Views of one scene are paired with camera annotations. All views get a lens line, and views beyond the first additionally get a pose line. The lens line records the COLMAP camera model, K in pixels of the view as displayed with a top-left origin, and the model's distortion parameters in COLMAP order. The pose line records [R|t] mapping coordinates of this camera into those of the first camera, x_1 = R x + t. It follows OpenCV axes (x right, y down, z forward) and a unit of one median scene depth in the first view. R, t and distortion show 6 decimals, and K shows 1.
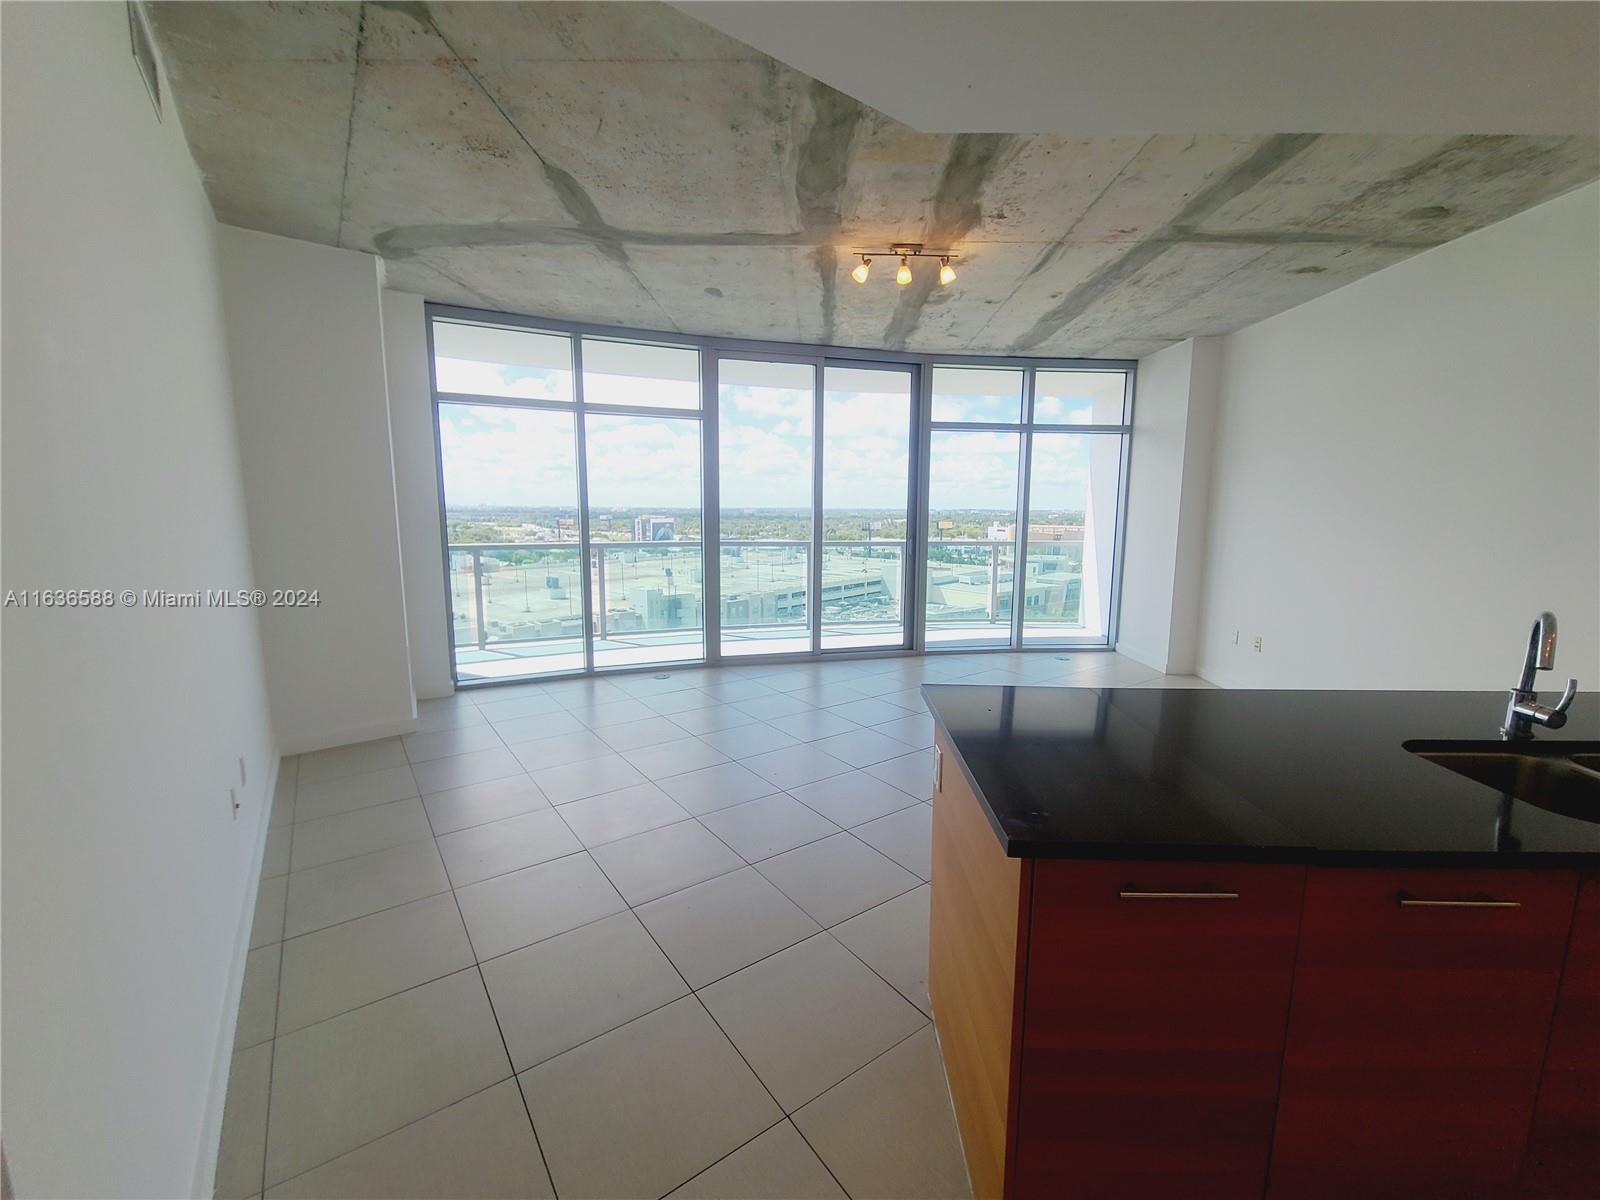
lens RADIAL K [[654.9, 0, 813.9], [0, 654.9, 601.8], [0, 0, 1]] dist [0.001395, -0.002093]
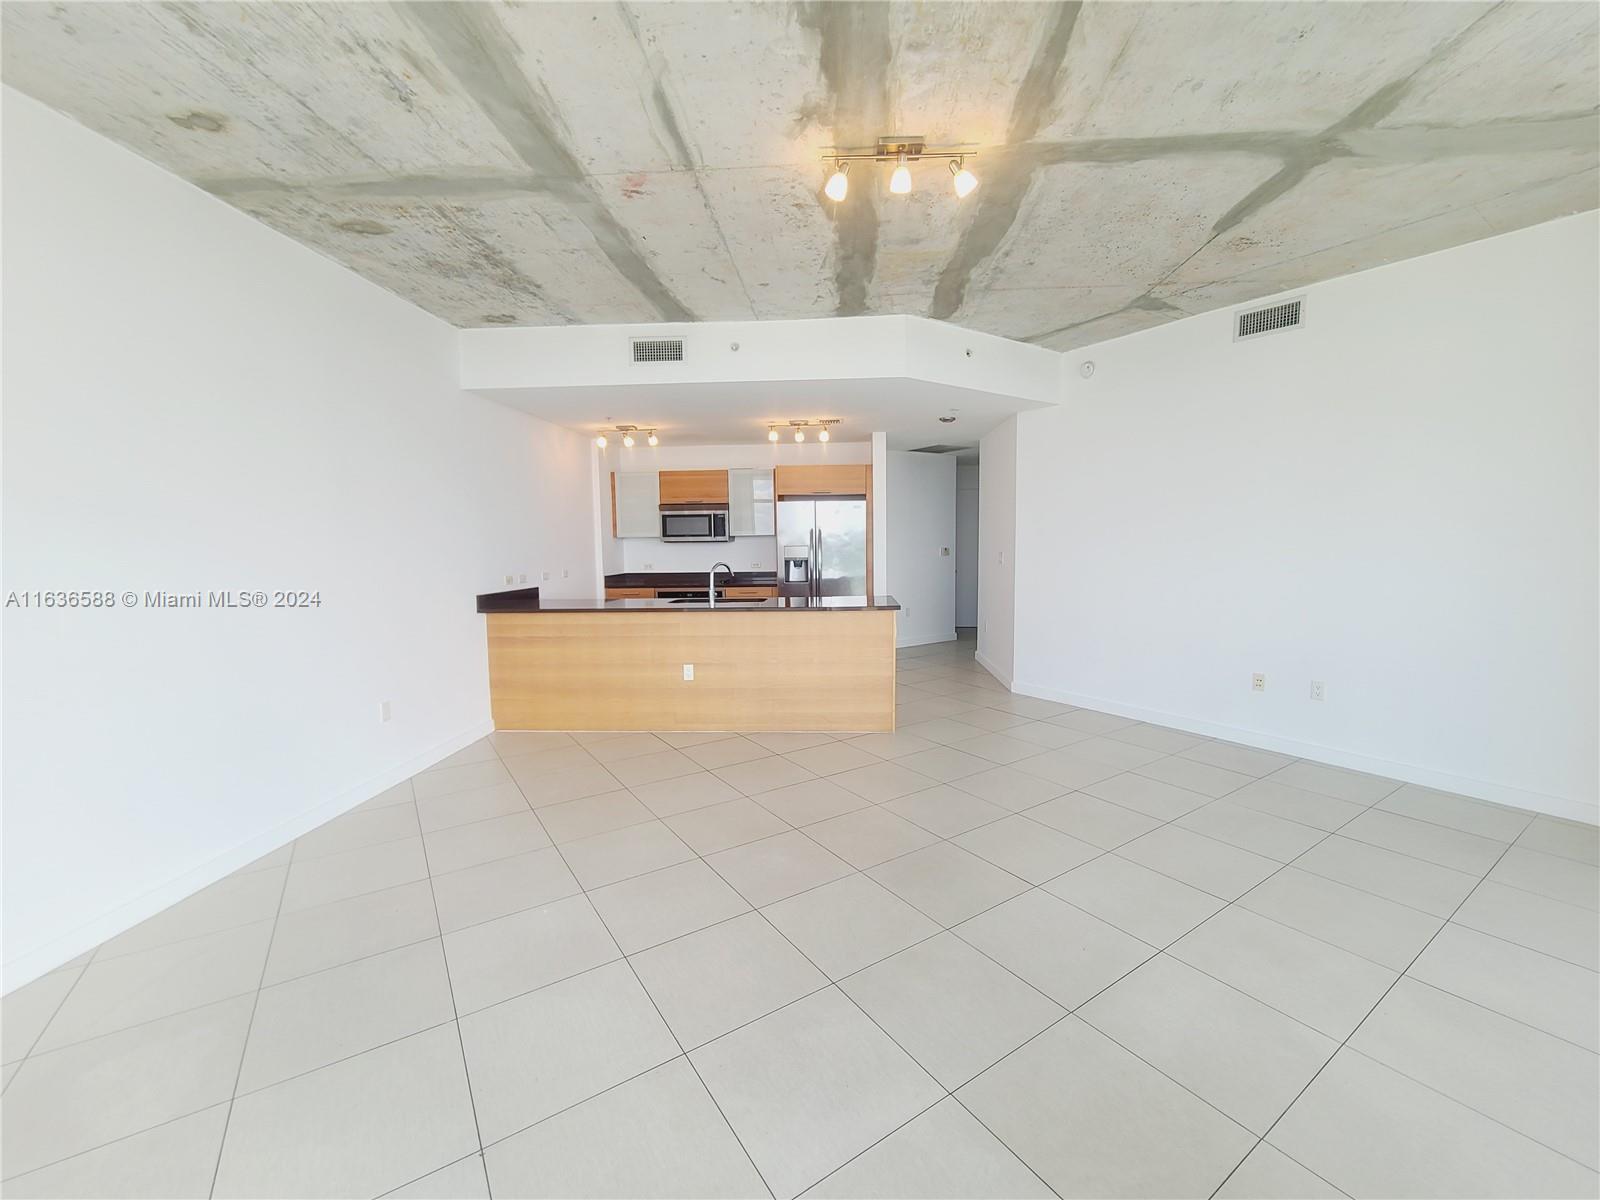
lens RADIAL K [[654.9, 0, 814.3], [0, 654.9, 595.2], [0, 0, 1]] dist [0.001395, -0.002093]
pose [[-0.999072, 0.001331, 0.043053, 0.158082], [0.011079, 0.973837, 0.226980, -0.189495], [-0.041625, 0.227246, -0.972947, 1.399270]]
